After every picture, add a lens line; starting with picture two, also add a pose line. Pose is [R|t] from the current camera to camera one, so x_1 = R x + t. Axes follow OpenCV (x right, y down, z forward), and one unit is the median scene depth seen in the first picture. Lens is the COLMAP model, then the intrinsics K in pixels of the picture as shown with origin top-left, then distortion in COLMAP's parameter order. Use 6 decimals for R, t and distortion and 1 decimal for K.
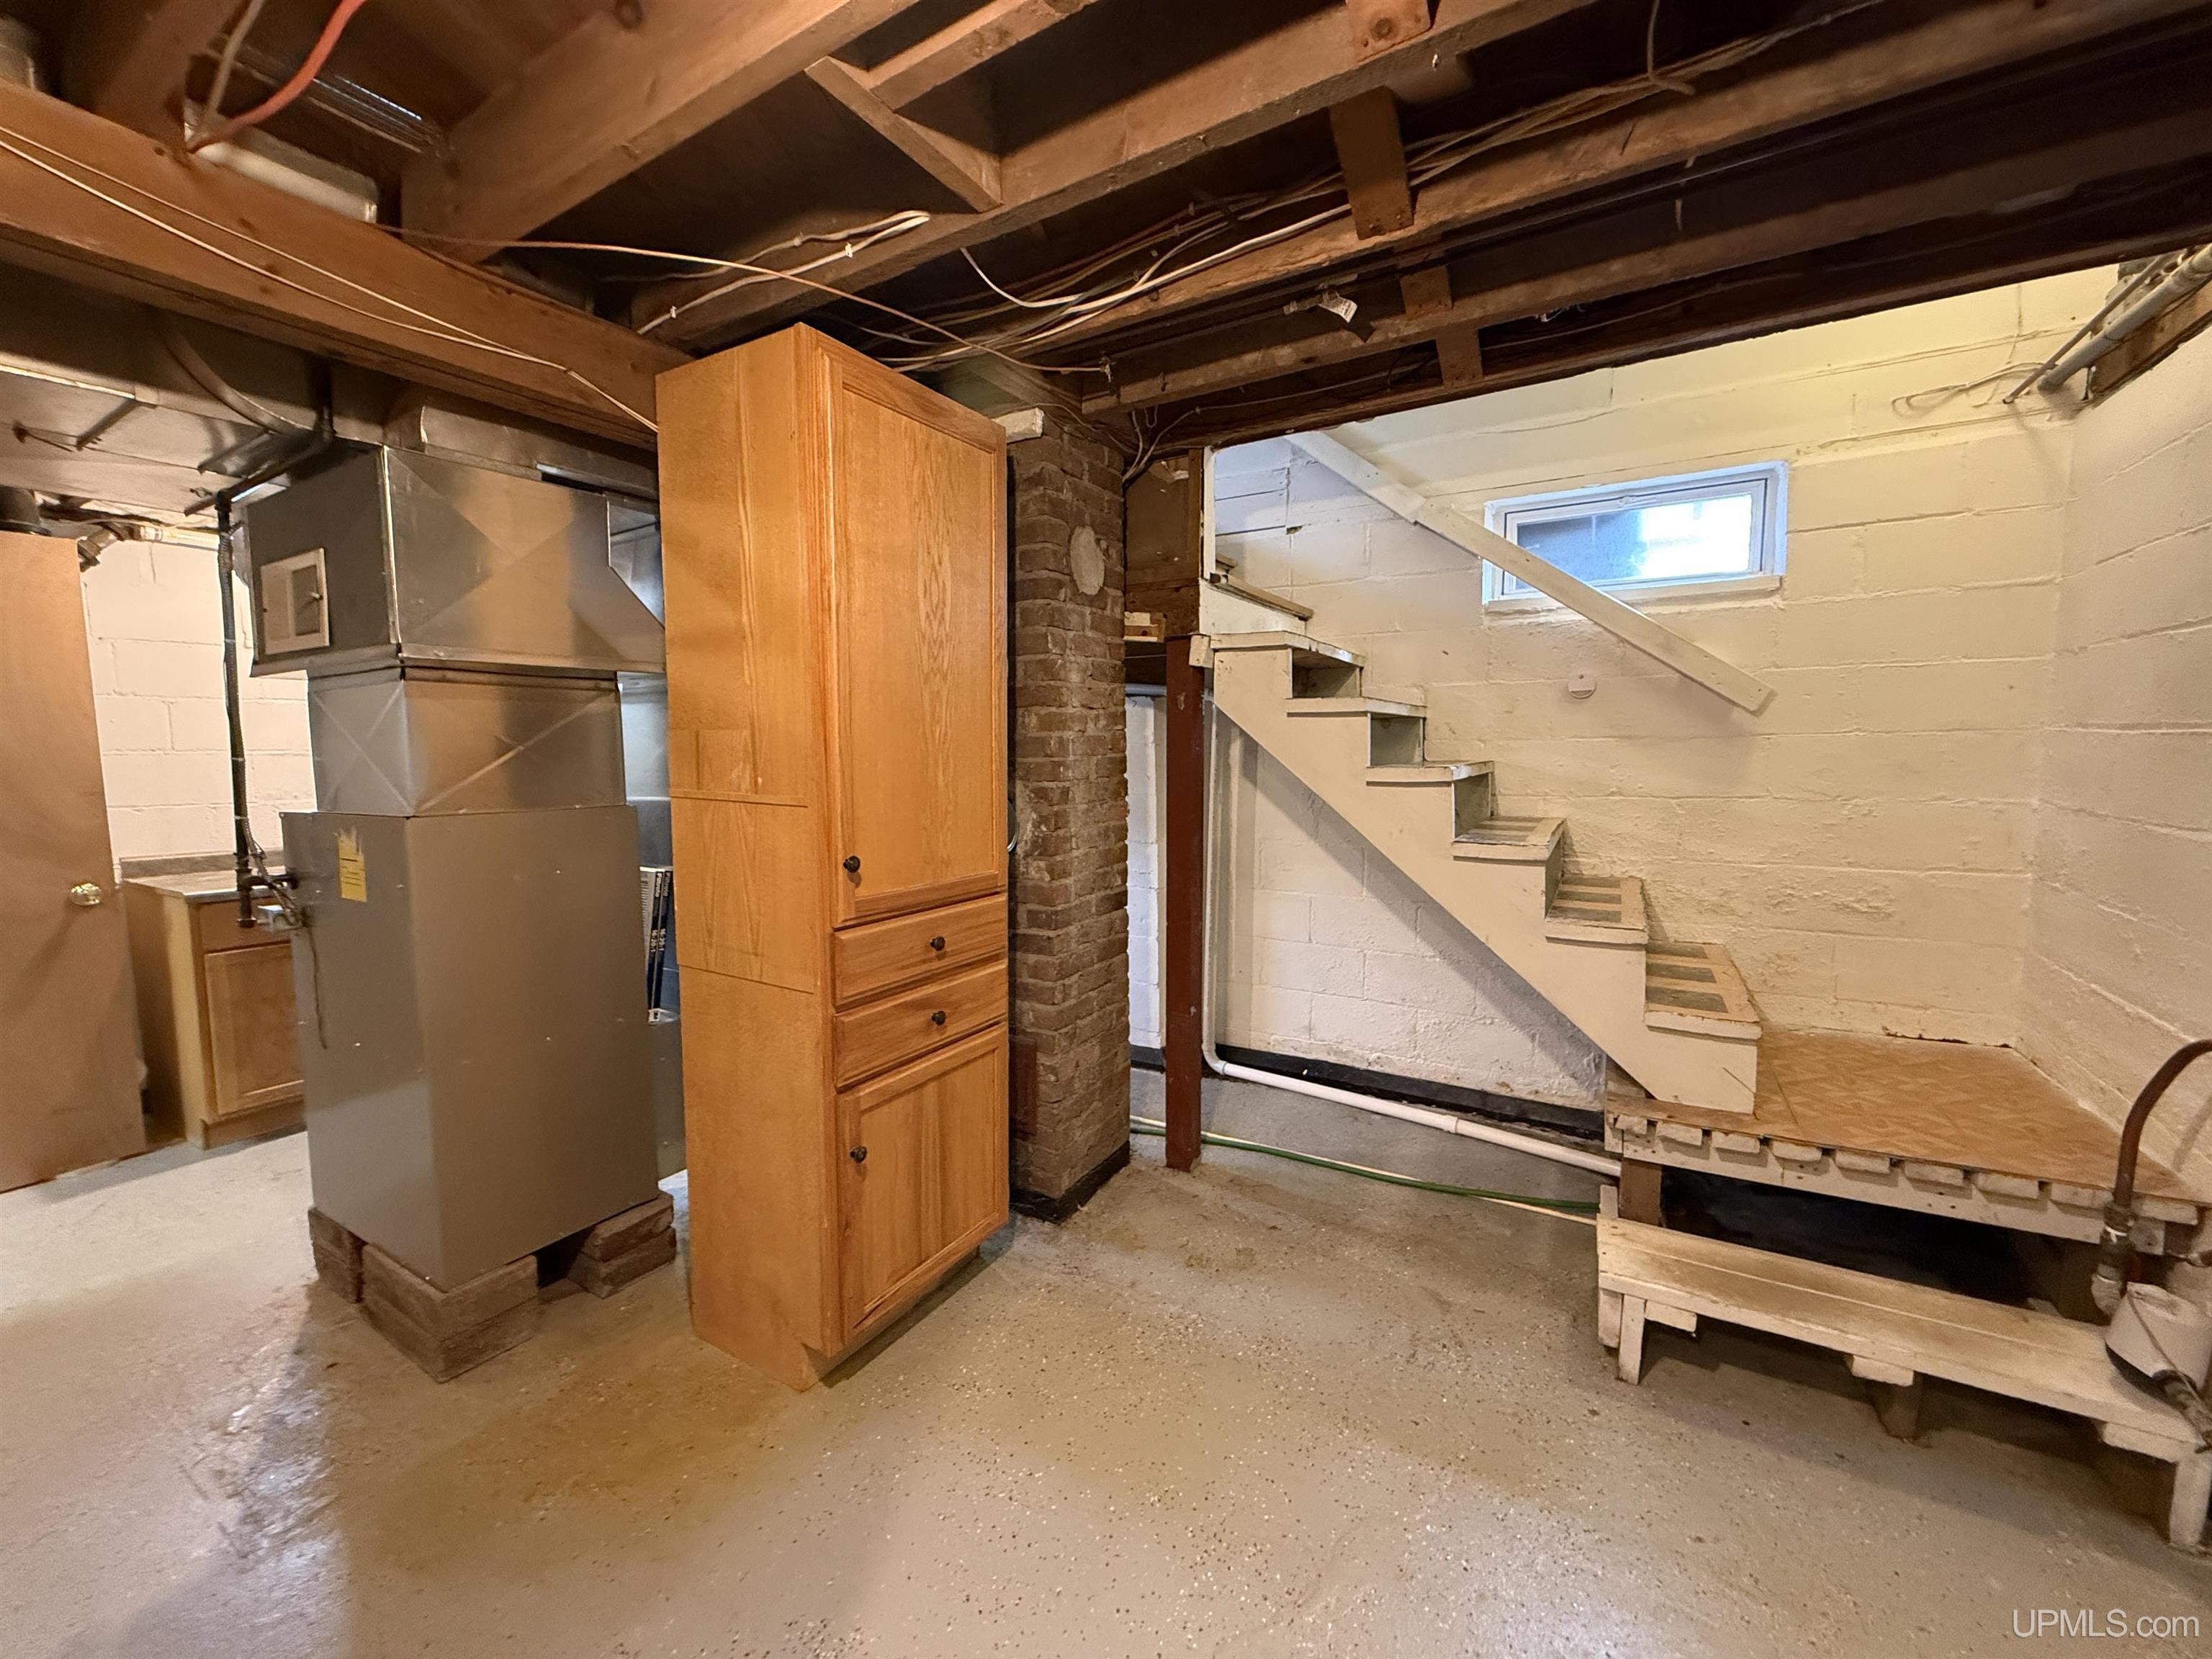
lens RADIAL K [[875.3, 0, 1112.3], [0, 875.3, 824.7], [0, 0, 1]] dist [-0.001053, 0.000546]
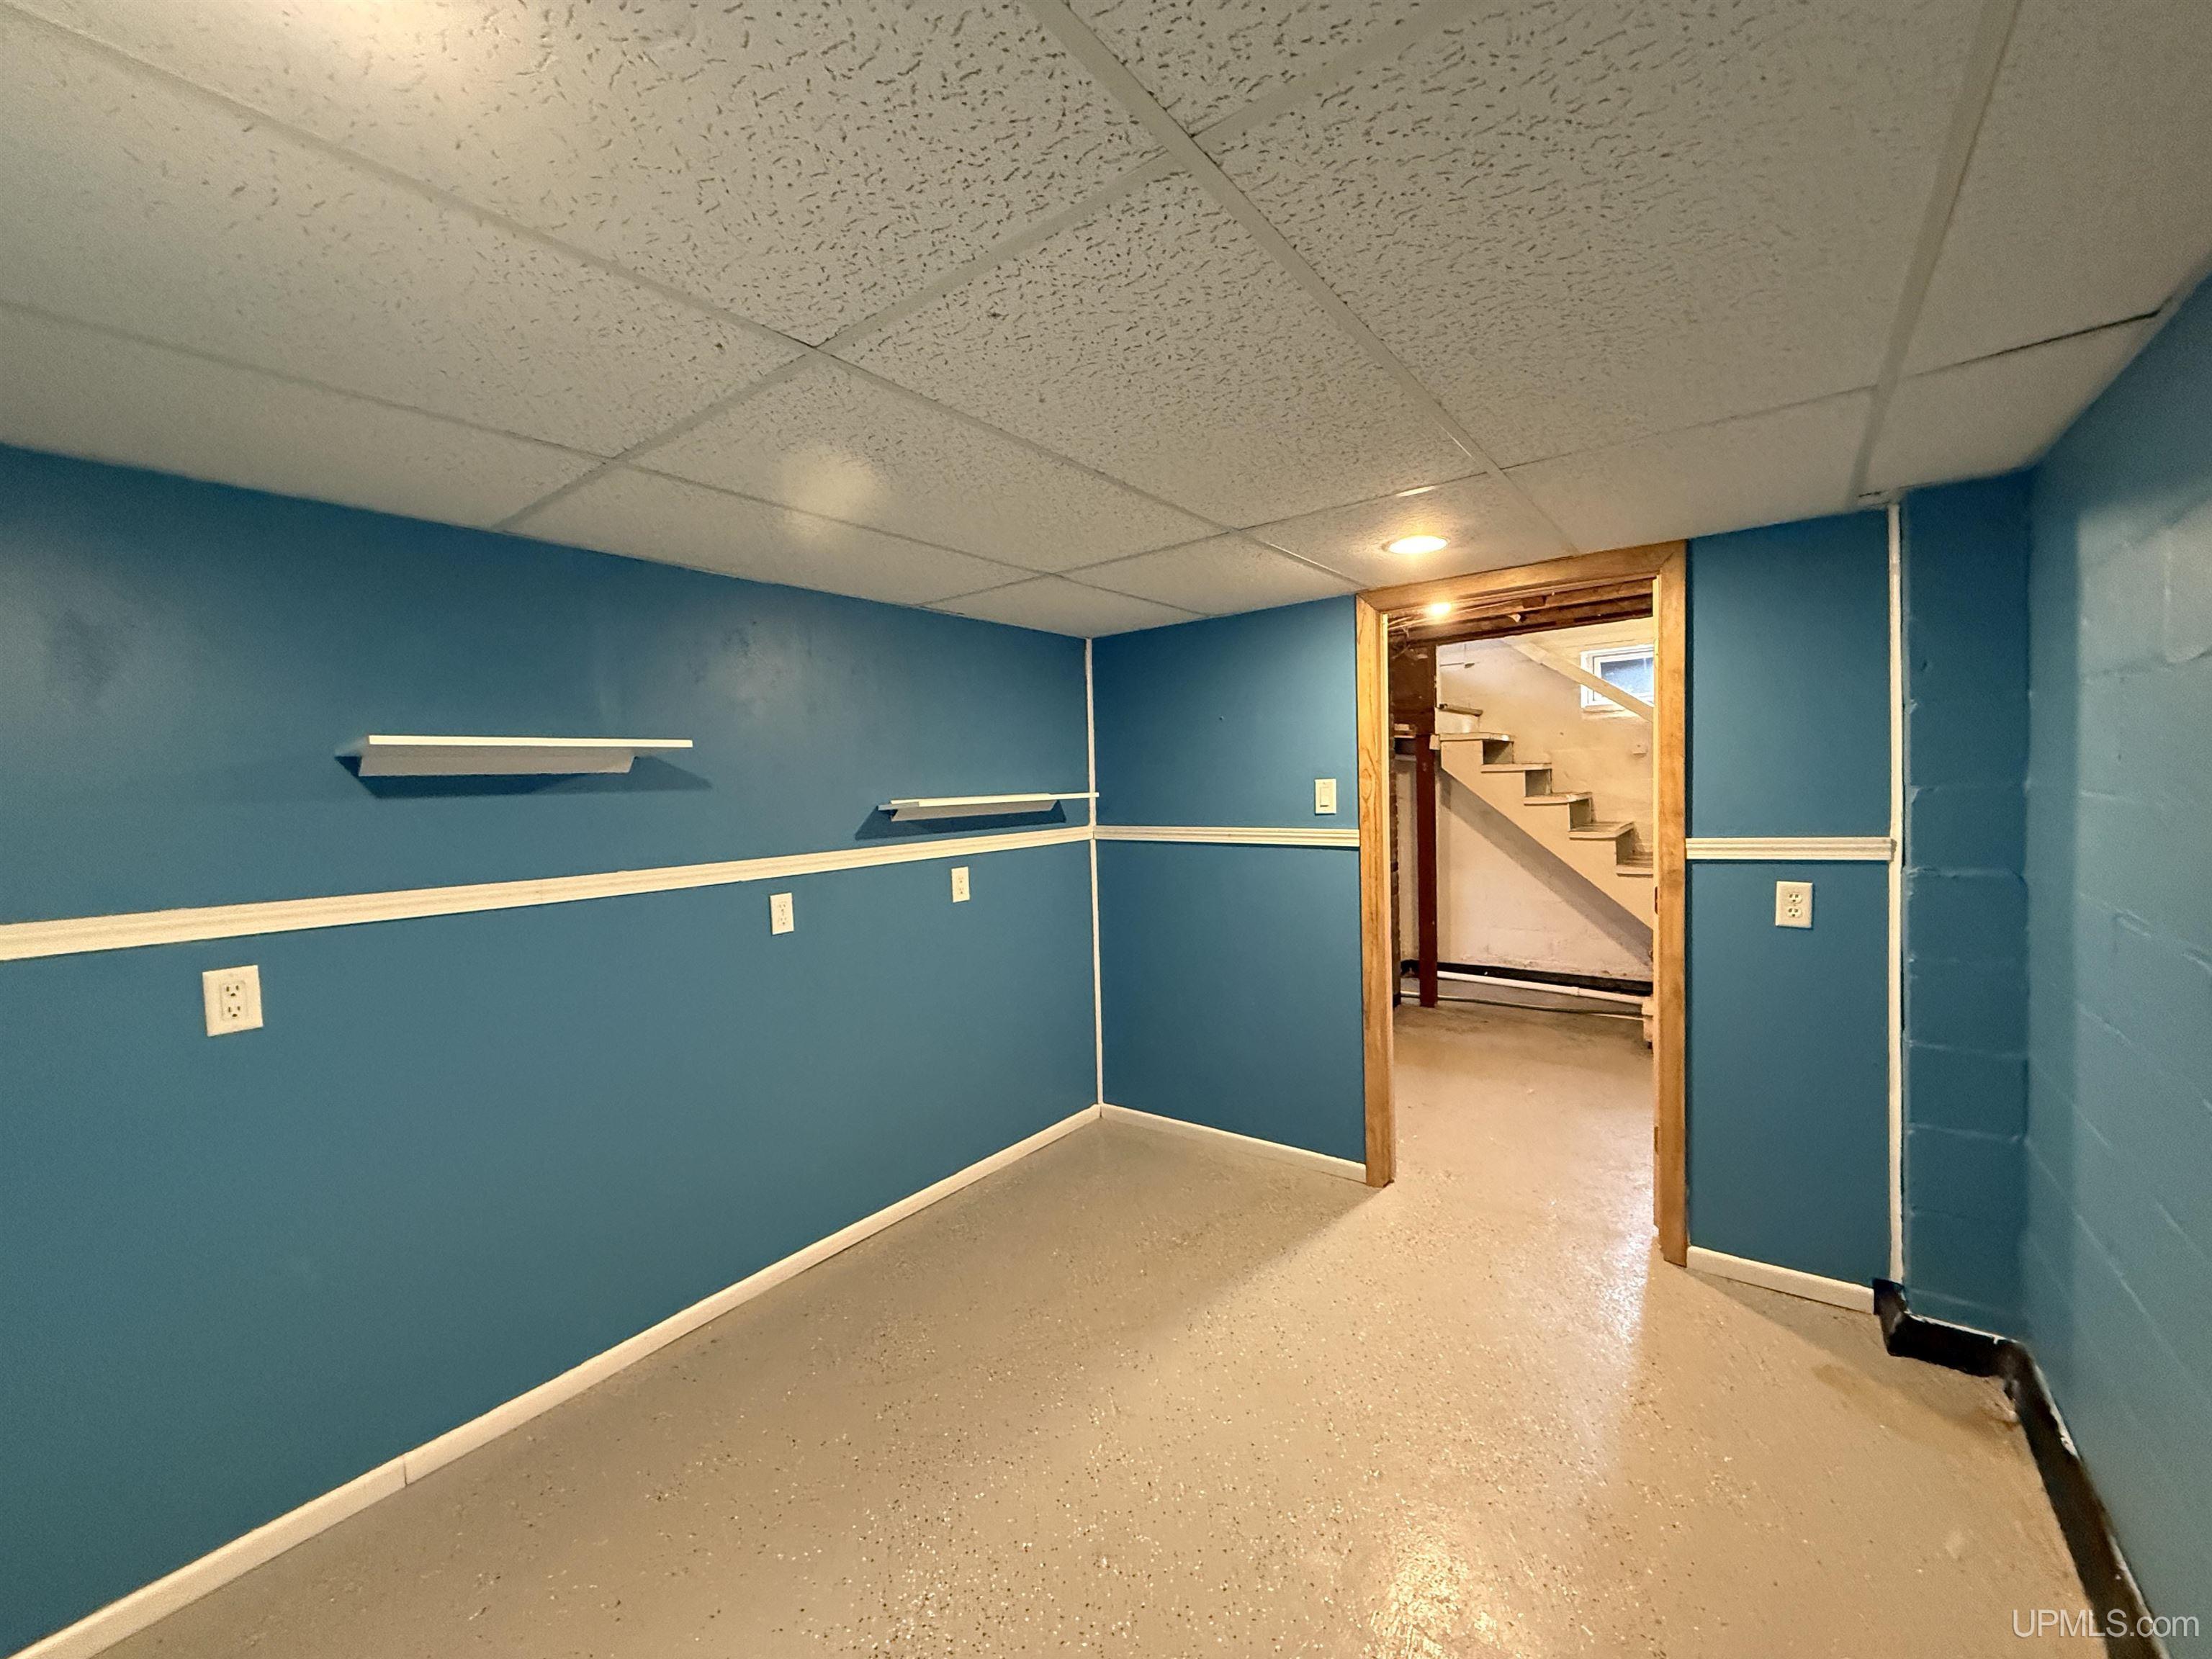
lens RADIAL K [[875.3, 0, 1113.6], [0, 875.3, 834.8], [0, 0, 1]] dist [-0.001053, 0.000546]
pose [[0.993618, -0.023293, -0.110363, -0.389090], [0.019303, 0.999126, -0.037085, 0.070972], [0.111130, 0.034718, 0.993199, -1.005760]]
